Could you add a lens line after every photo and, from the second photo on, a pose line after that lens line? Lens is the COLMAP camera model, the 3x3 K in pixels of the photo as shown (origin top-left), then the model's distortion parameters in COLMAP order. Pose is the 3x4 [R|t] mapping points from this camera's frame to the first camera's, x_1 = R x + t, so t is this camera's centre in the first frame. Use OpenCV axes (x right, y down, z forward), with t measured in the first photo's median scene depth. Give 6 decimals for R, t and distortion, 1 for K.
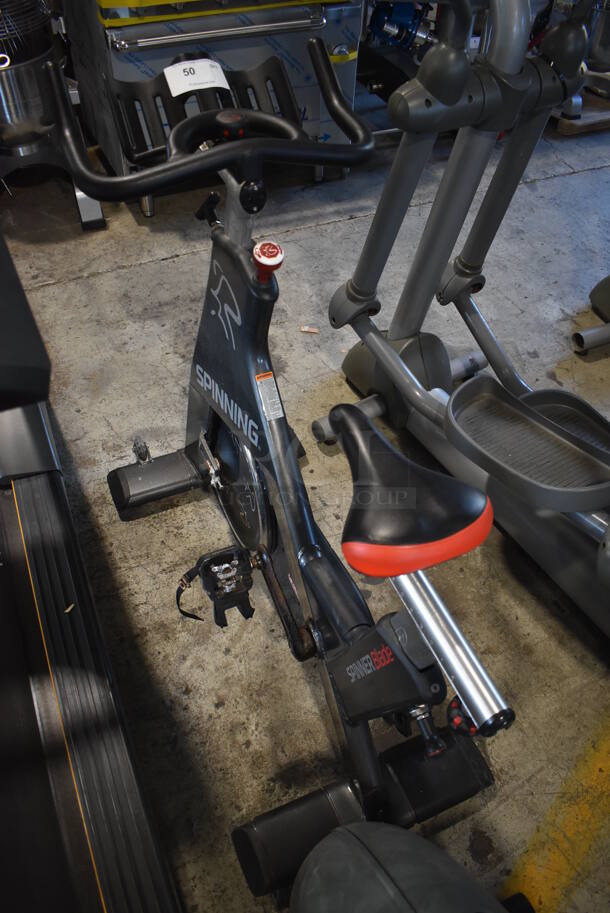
lens RADIAL K [[706.0, 0, 304.5], [0, 706.0, 457.6], [0, 0, 1]] dist [-0.101295, 0.020053]
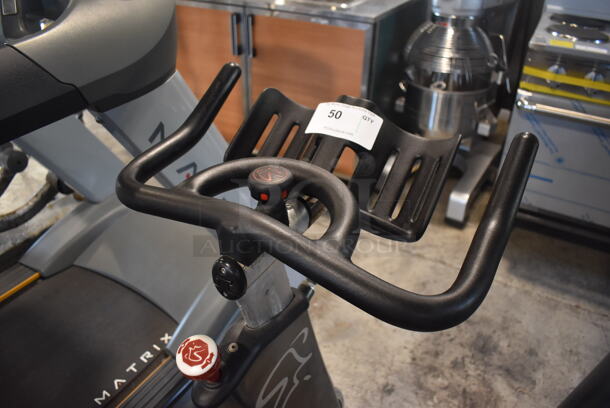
lens RADIAL K [[471.7, 0, 306.3], [0, 471.7, 205.6], [0, 0, 1]] dist [-0.101295, 0.020053]
pose [[0.591746, 0.416735, -0.690050, 0.162936], [-0.603041, 0.796904, -0.035866, -0.271405], [0.534957, 0.437352, 0.722872, 0.382009]]
